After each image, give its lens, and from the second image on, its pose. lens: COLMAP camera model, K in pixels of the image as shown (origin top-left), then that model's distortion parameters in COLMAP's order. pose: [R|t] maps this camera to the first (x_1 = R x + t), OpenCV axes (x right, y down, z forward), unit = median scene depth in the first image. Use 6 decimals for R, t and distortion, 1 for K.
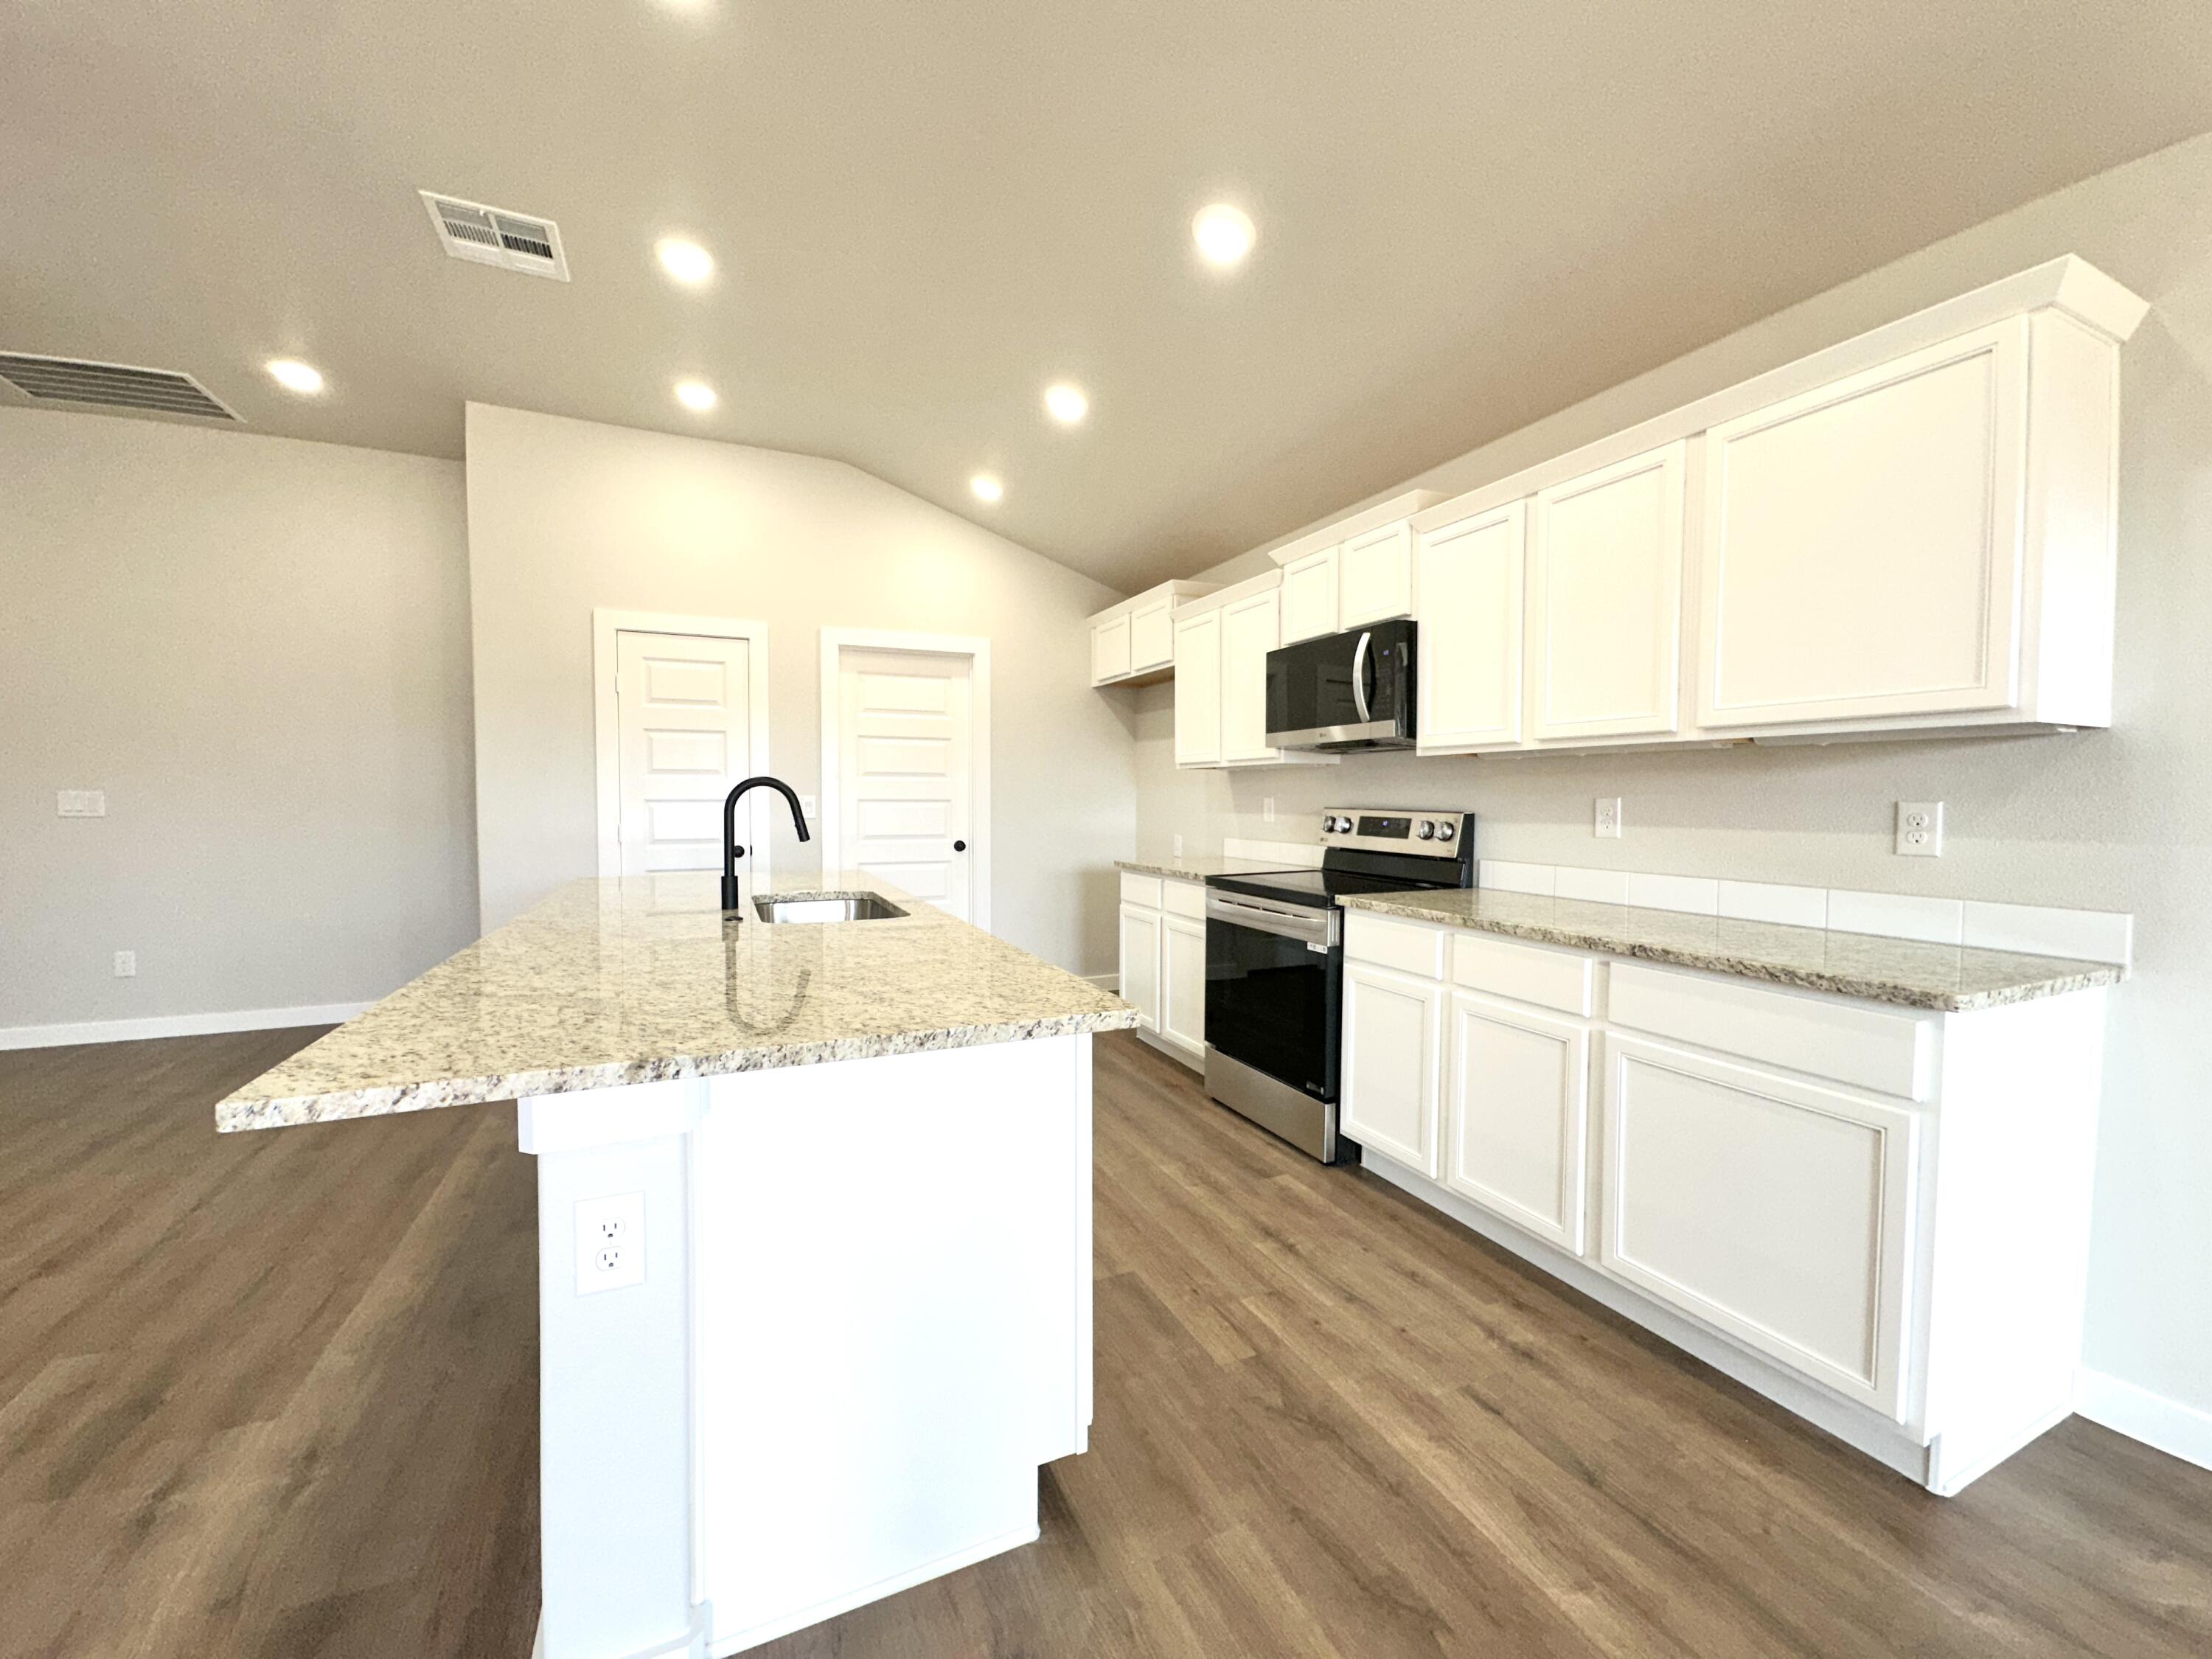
lens RADIAL K [[872.7, 0, 1106.0], [0, 872.7, 829.5], [0, 0, 1]] dist [-0.001560, 0.000047]
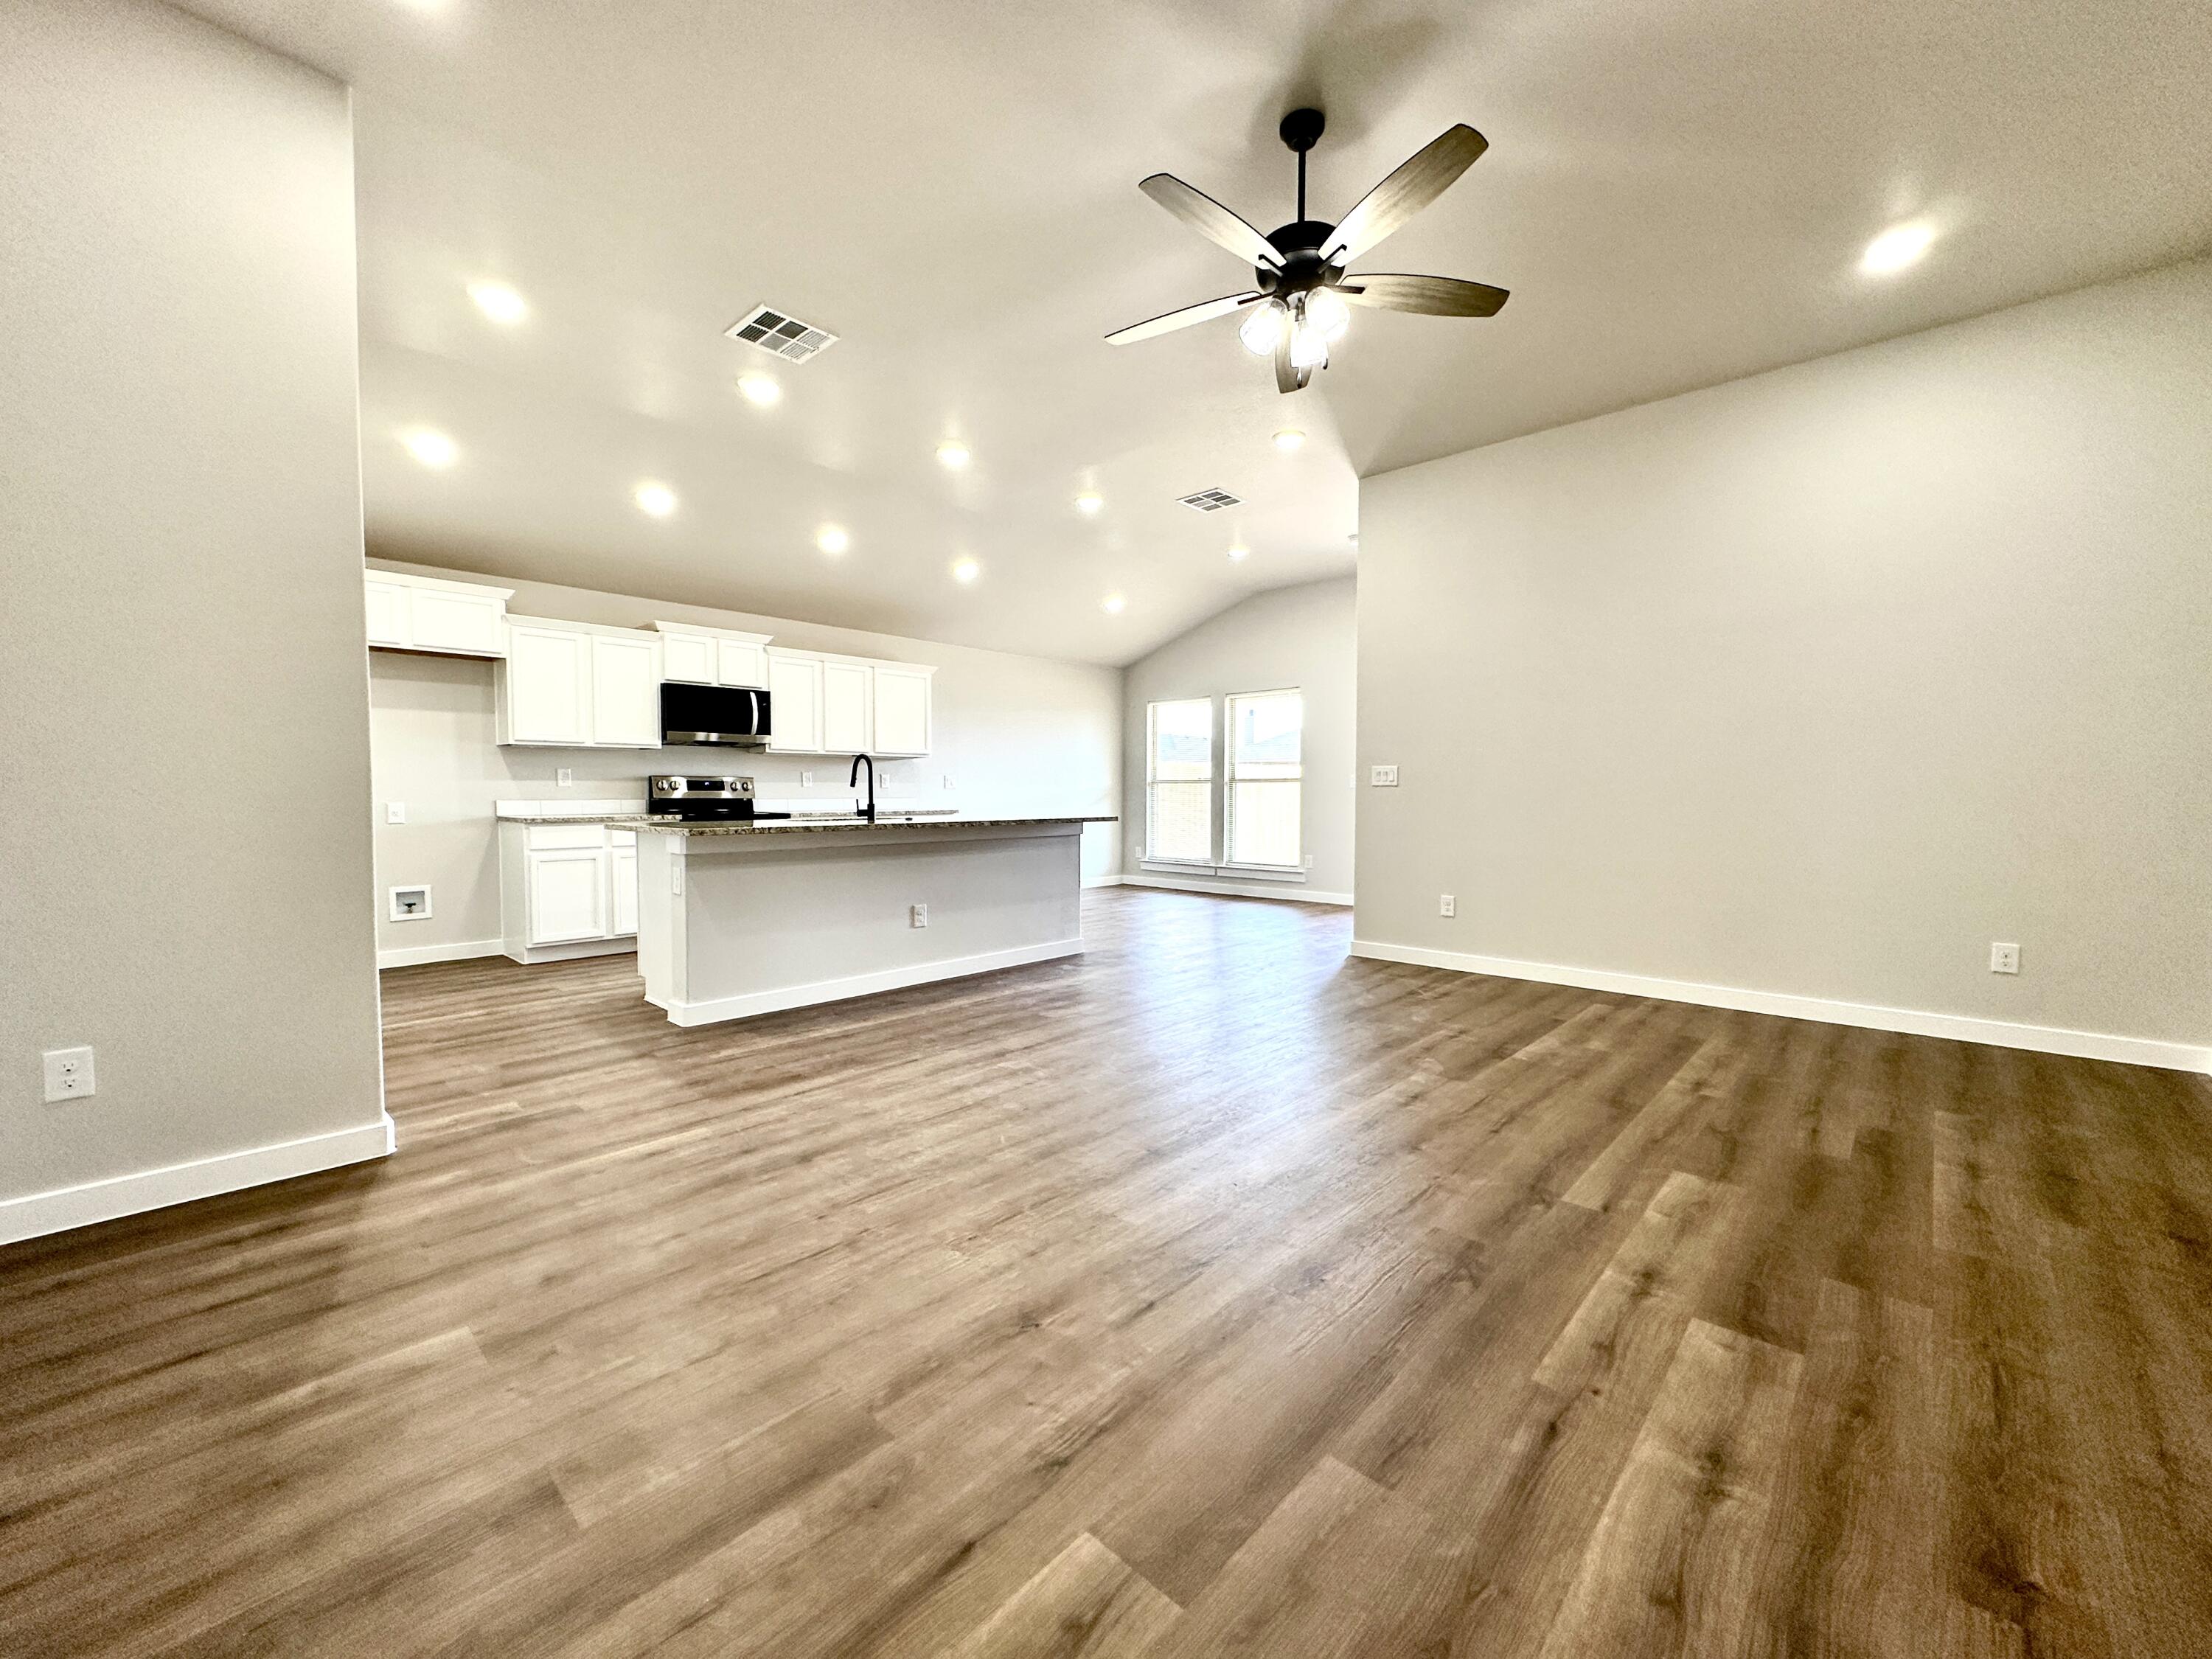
lens RADIAL K [[872.7, 0, 1106.0], [0, 872.7, 829.5], [0, 0, 1]] dist [-0.001560, 0.000047]
pose [[-0.380215, -0.038786, 0.924084, -1.933870], [0.036002, 0.997742, 0.056691, 0.018318], [-0.924197, 0.054823, -0.377961, 0.993218]]
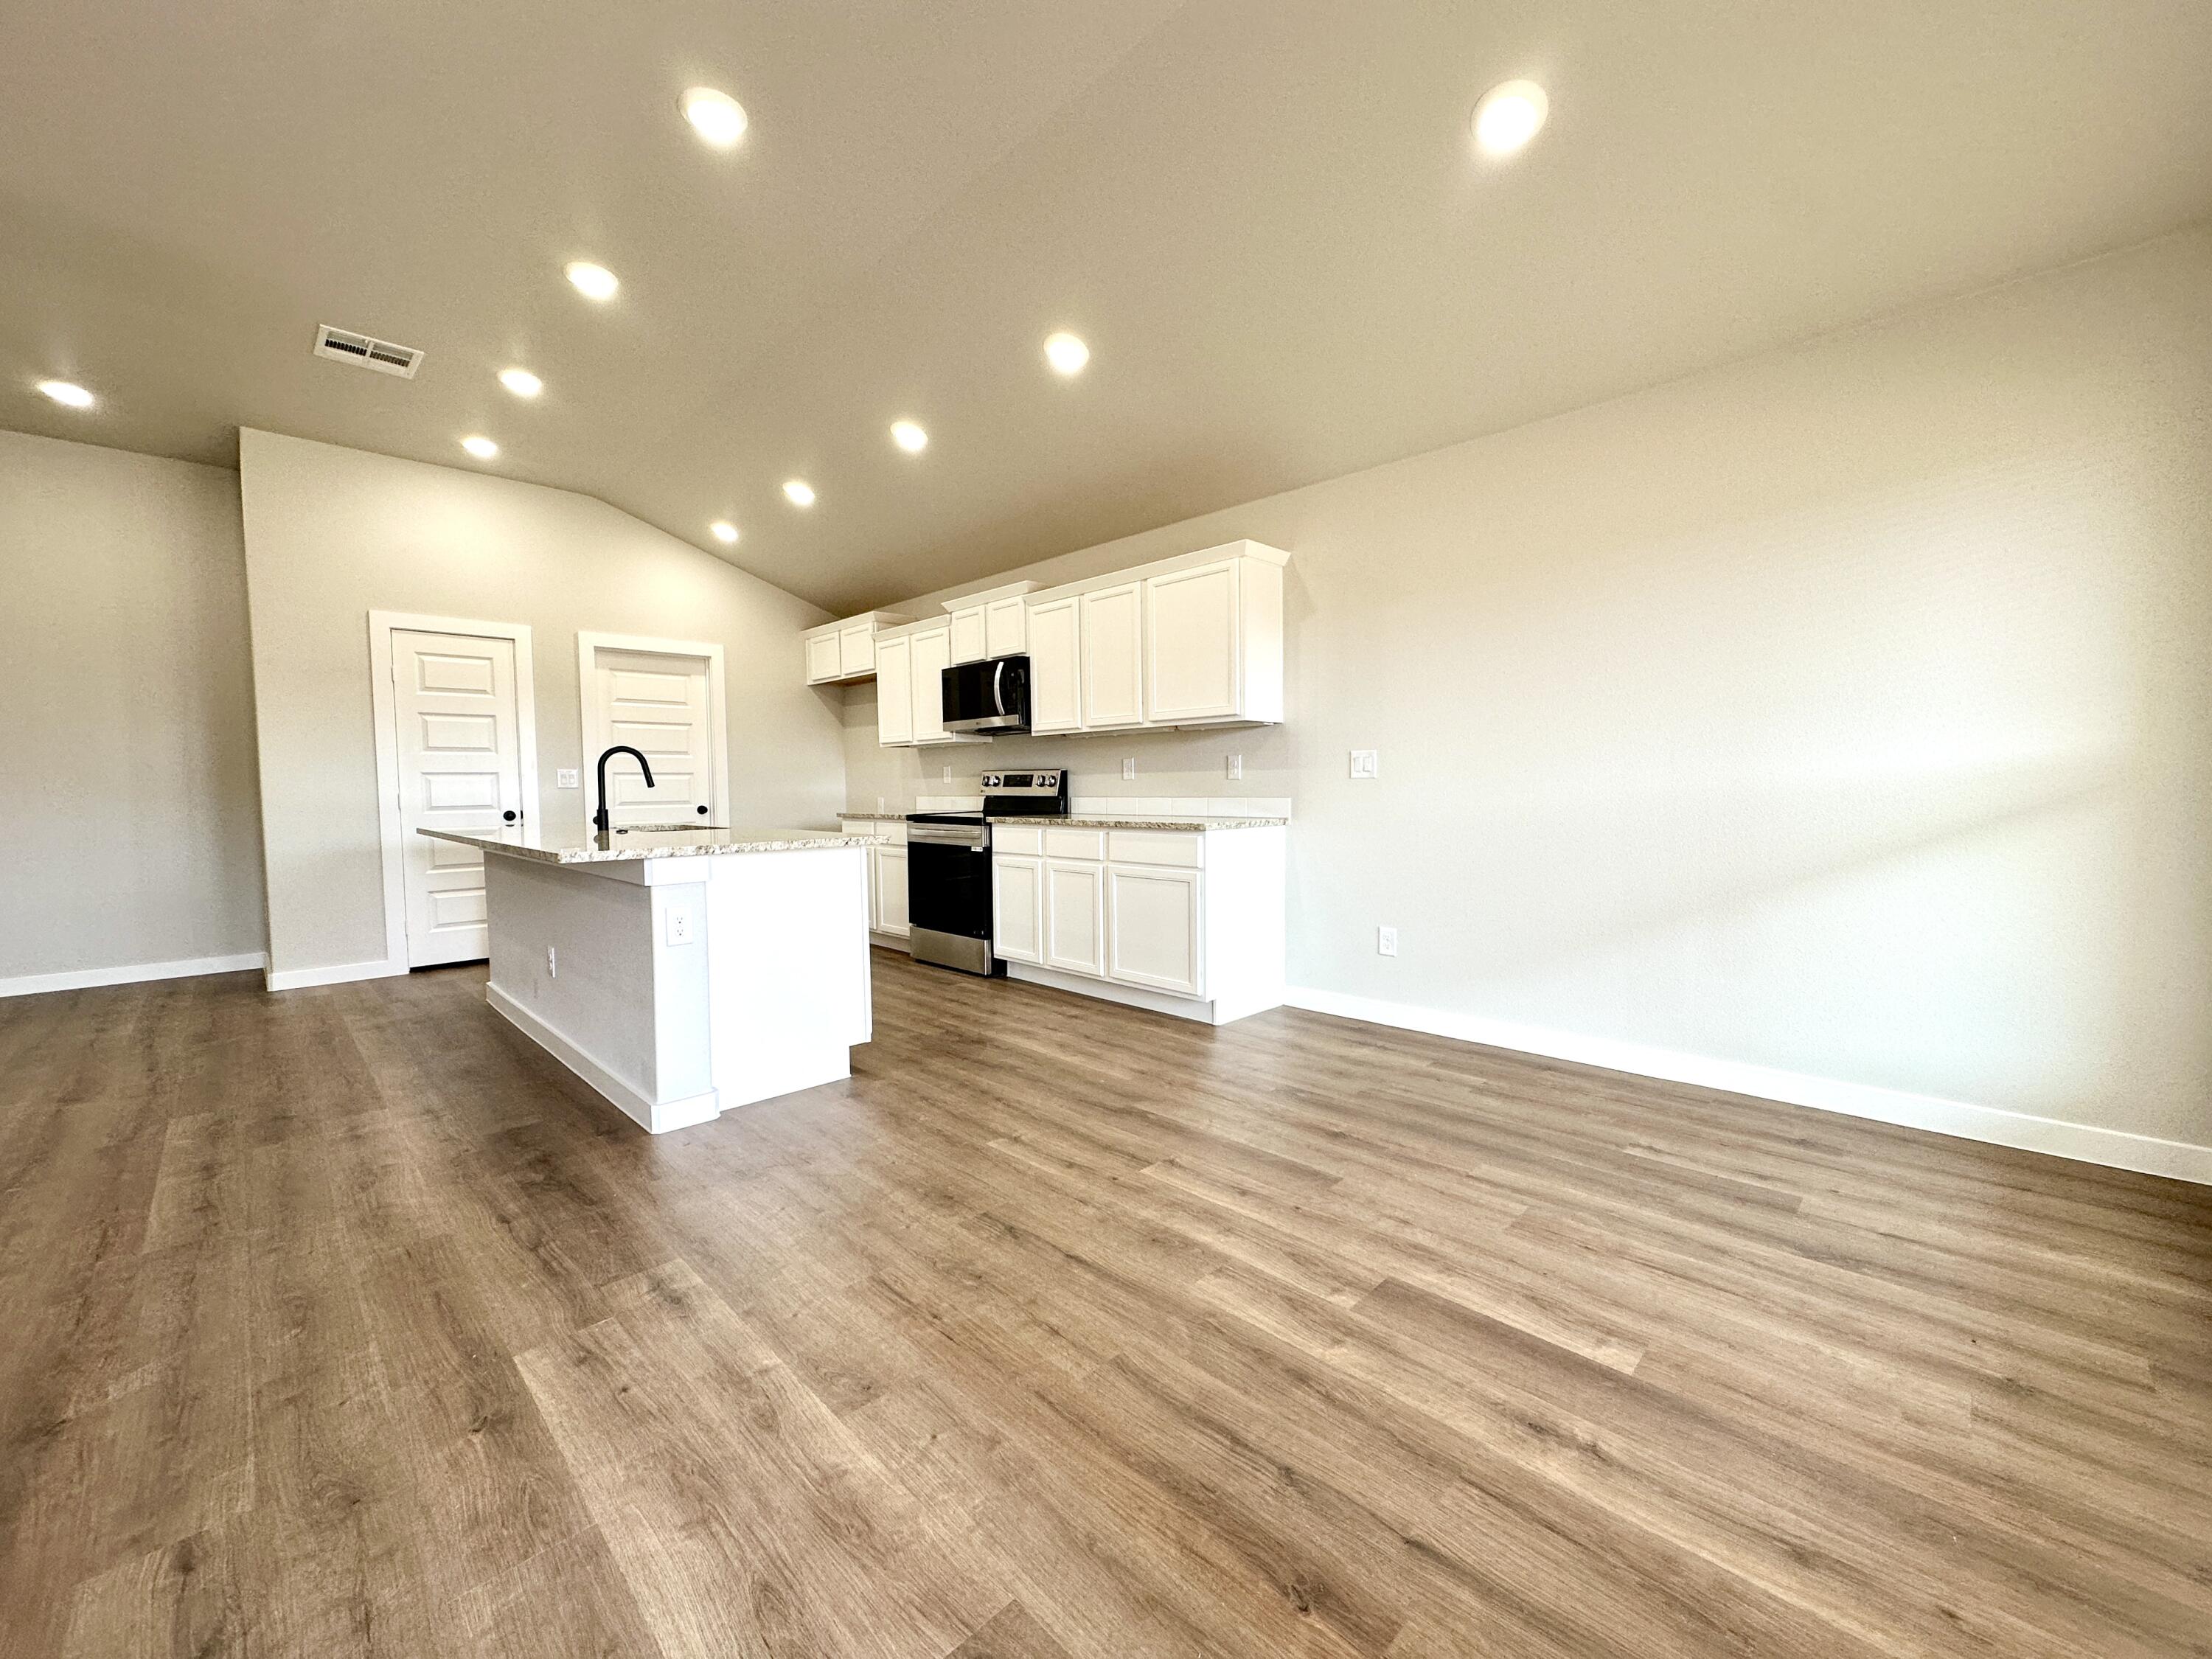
lens RADIAL K [[872.7, 0, 1106.0], [0, 872.7, 829.5], [0, 0, 1]] dist [-0.001560, 0.000047]
pose [[0.936051, -0.032541, 0.350356, -0.105538], [0.028370, 0.999452, 0.017031, 0.069392], [-0.350719, -0.006002, 0.936462, -0.614698]]
